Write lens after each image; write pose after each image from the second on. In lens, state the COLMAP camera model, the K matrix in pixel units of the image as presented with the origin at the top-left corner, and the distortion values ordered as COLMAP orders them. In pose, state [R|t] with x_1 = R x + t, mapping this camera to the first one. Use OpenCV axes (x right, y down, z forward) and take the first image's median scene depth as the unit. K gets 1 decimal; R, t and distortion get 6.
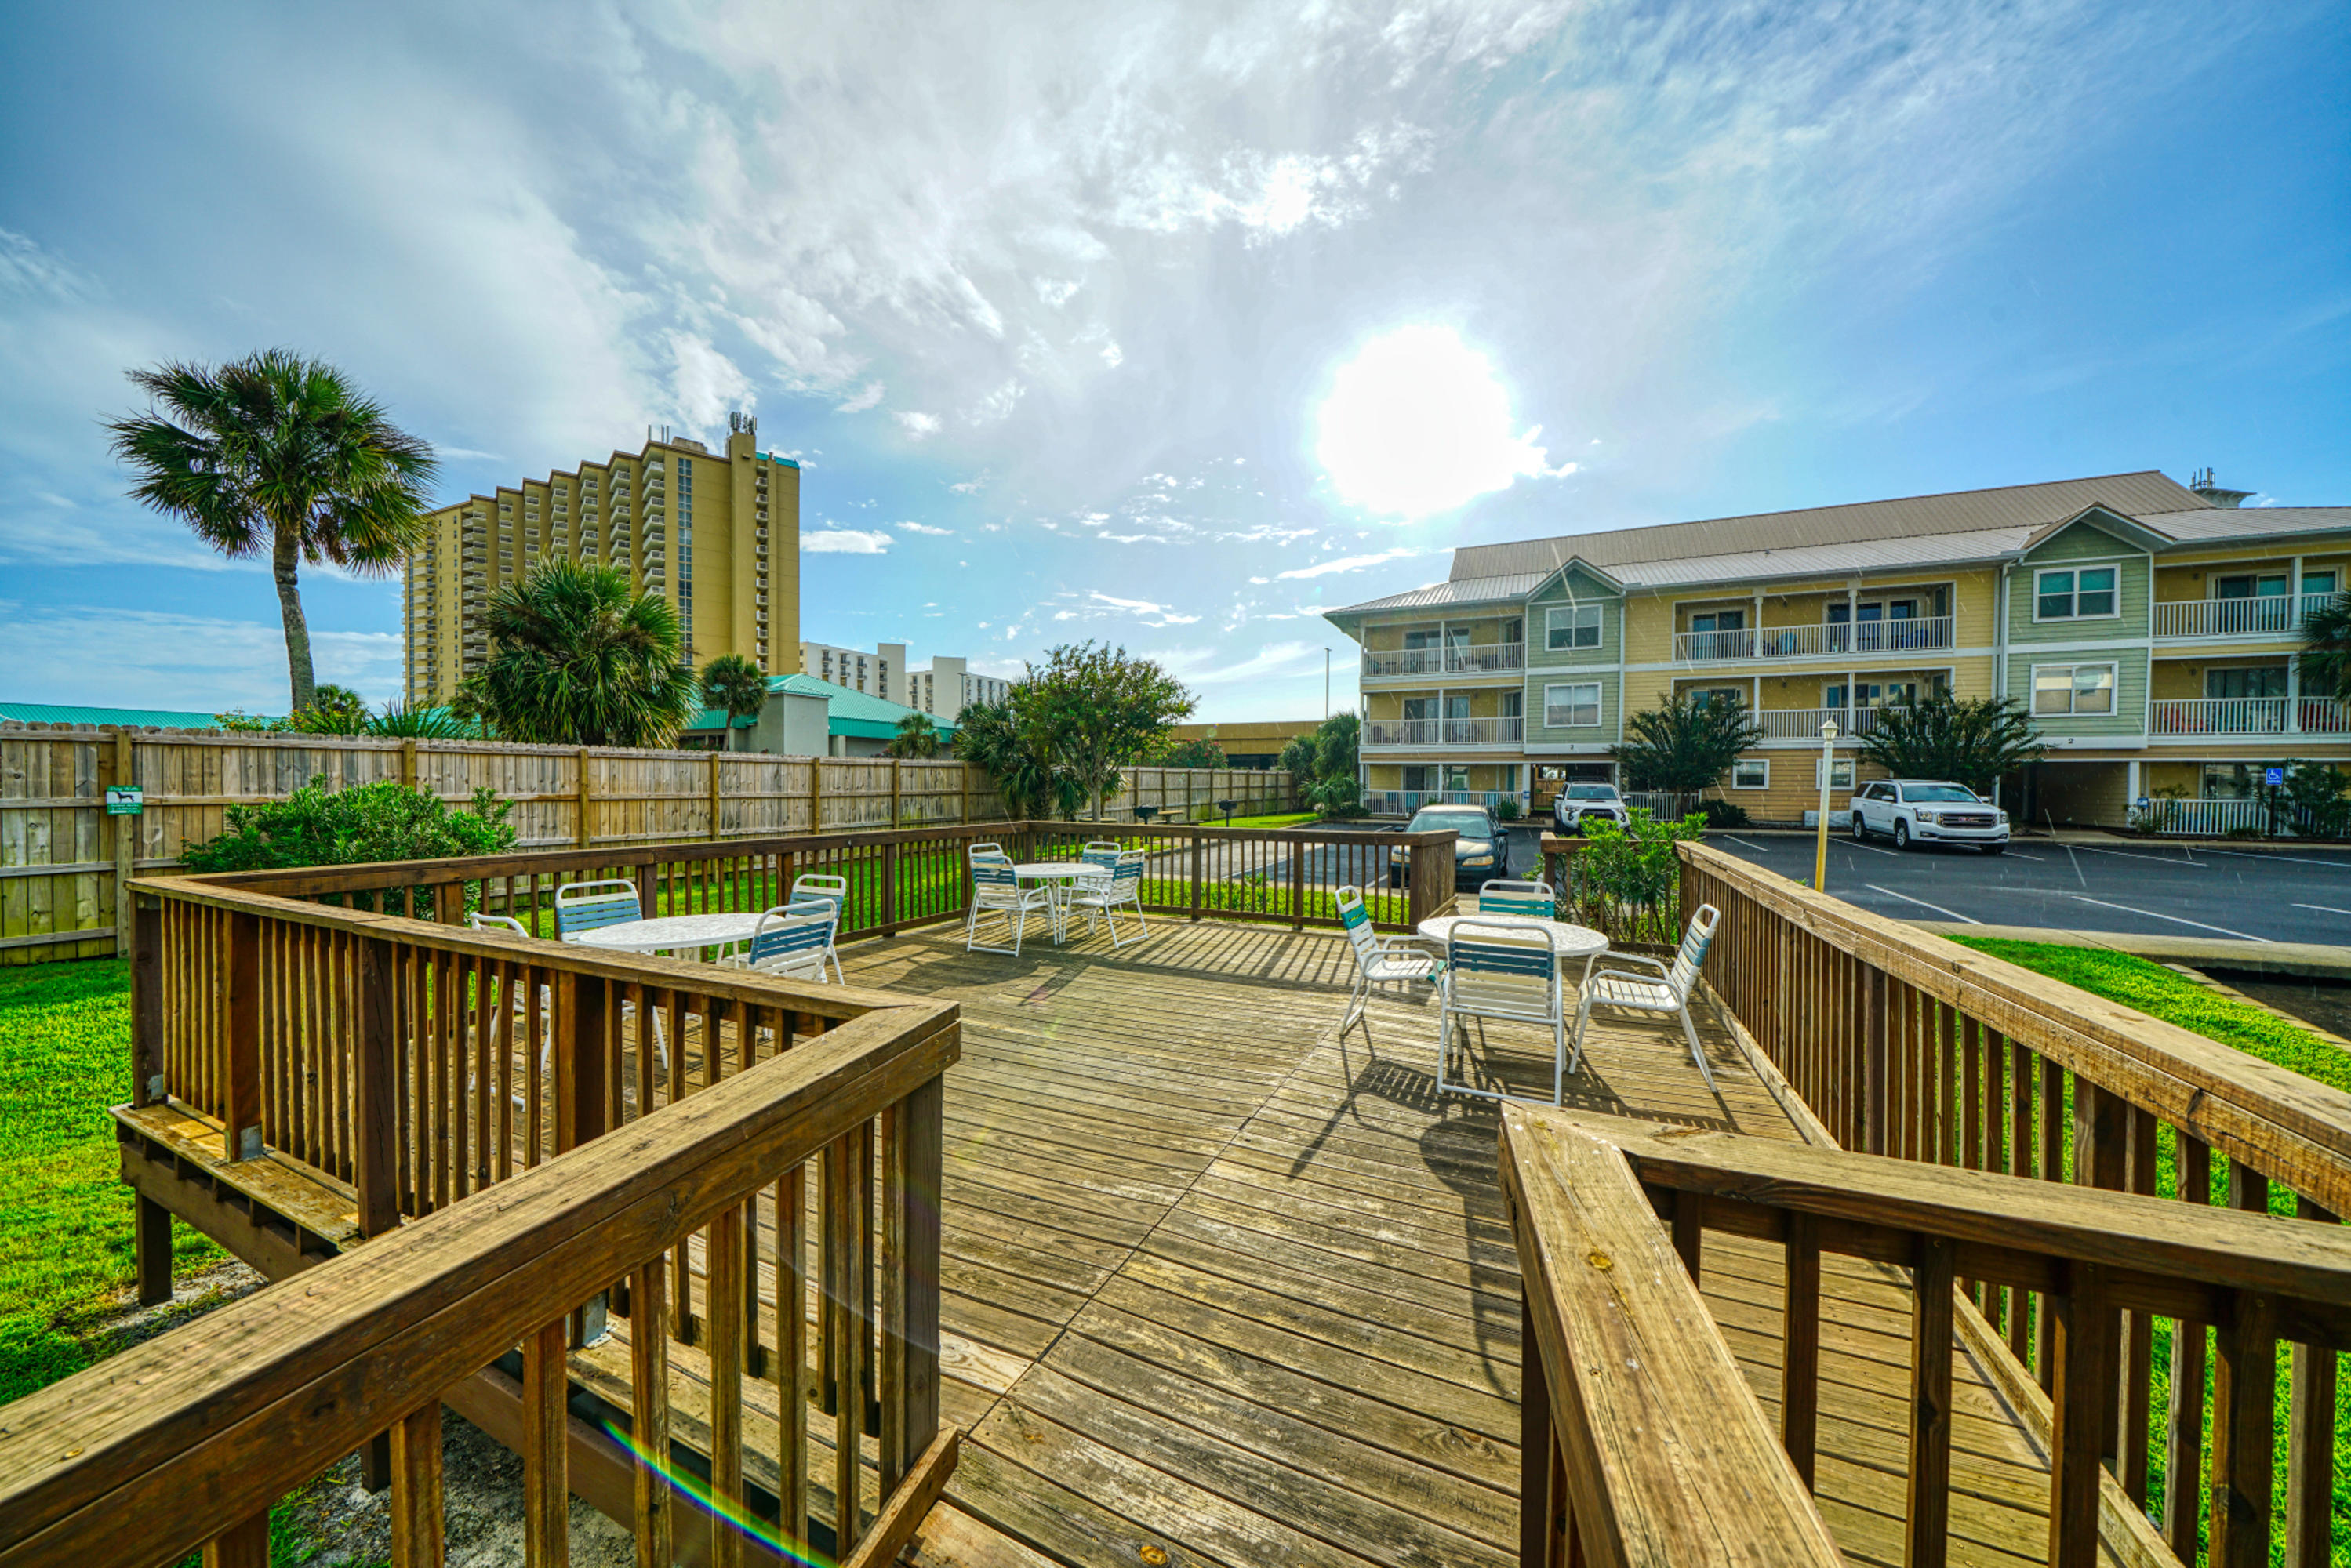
lens RADIAL K [[804.5, 0, 1172.0], [0, 804.5, 789.8], [0, 0, 1]] dist [-0.000318, -0.000123]
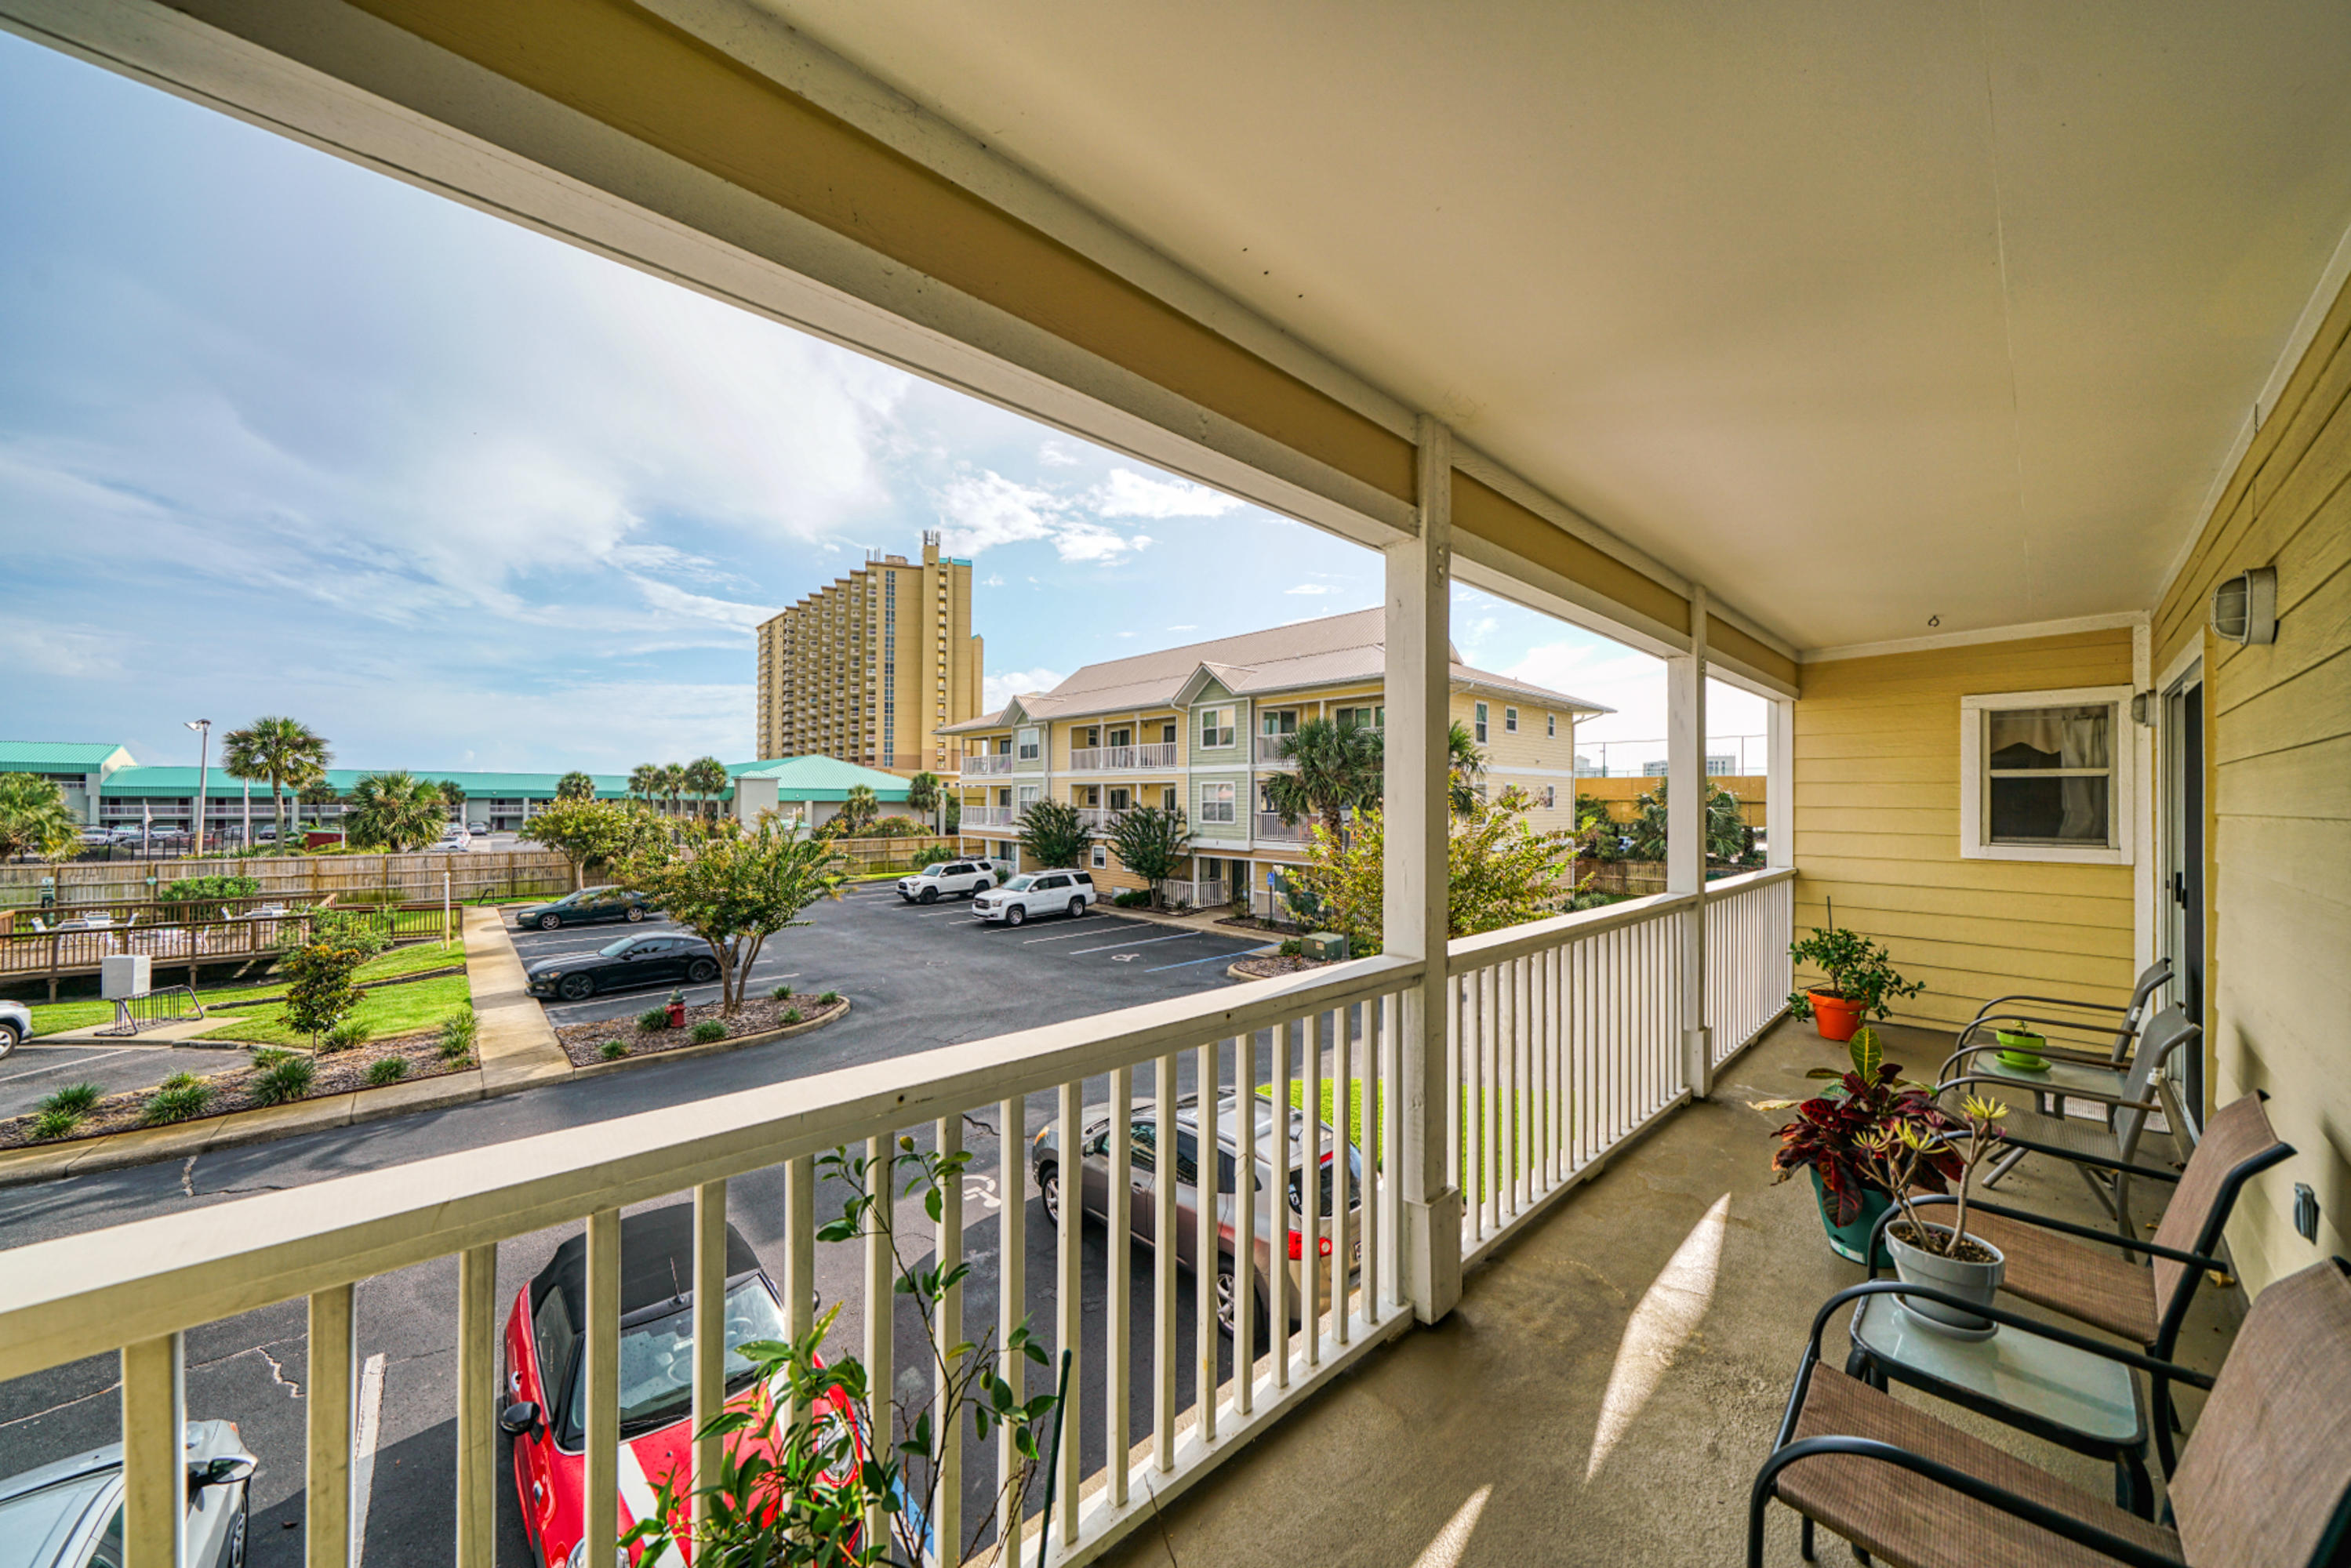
lens RADIAL K [[804.5, 0, 1172.0], [0, 804.5, 789.8], [0, 0, 1]] dist [-0.000318, -0.000123]
pose [[0.929005, -0.005709, -0.370023, 0.316066], [-0.002586, 0.999756, -0.021919, -0.023982], [0.370058, 0.021320, 0.928764, -0.050592]]
